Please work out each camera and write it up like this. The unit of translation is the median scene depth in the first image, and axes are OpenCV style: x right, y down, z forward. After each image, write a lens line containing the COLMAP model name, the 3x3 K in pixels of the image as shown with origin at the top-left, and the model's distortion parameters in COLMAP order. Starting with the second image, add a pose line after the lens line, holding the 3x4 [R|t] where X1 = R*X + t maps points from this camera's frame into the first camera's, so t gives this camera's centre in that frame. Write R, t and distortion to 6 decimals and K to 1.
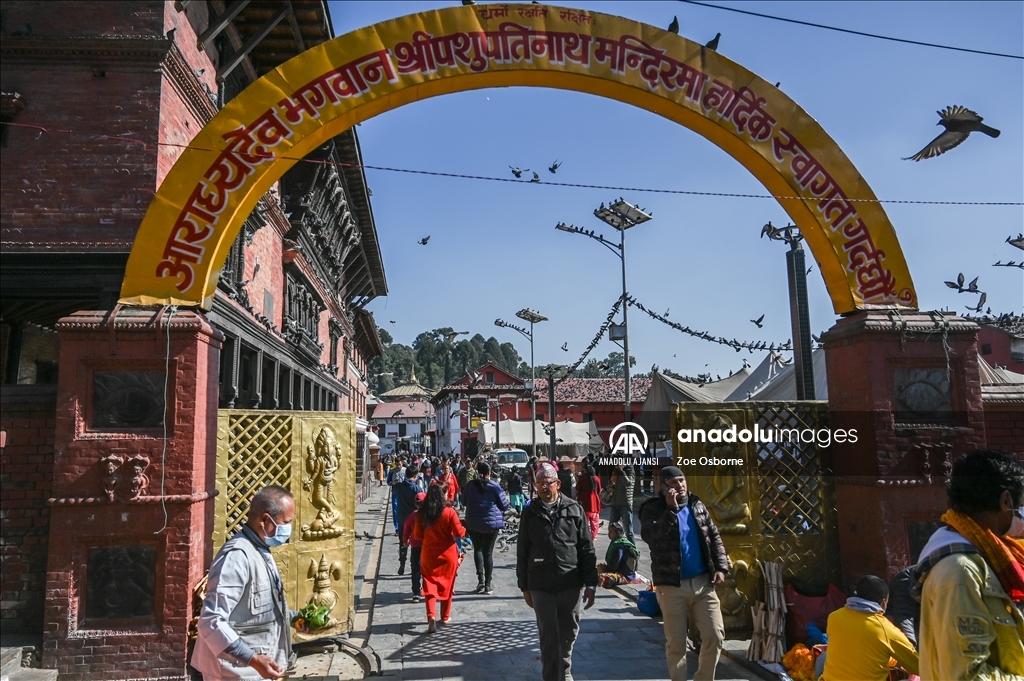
lens RADIAL K [[684.5, 0, 512.0], [0, 684.5, 340.5], [0, 0, 1]] dist [-0.005873, 0.001440]
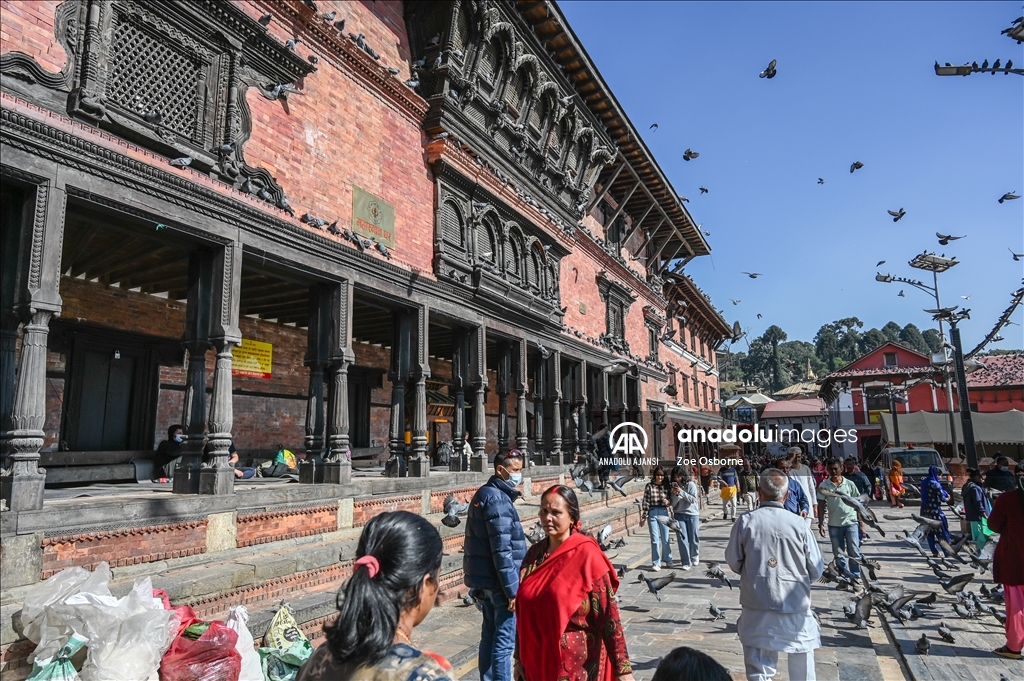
lens RADIAL K [[684.5, 0, 512.0], [0, 684.5, 340.5], [0, 0, 1]] dist [-0.005873, 0.001440]
pose [[0.846125, -0.085823, -0.526029, 0.033676], [0.083592, 0.996105, -0.028058, 0.038768], [0.526388, -0.020231, 0.850004, 0.212569]]
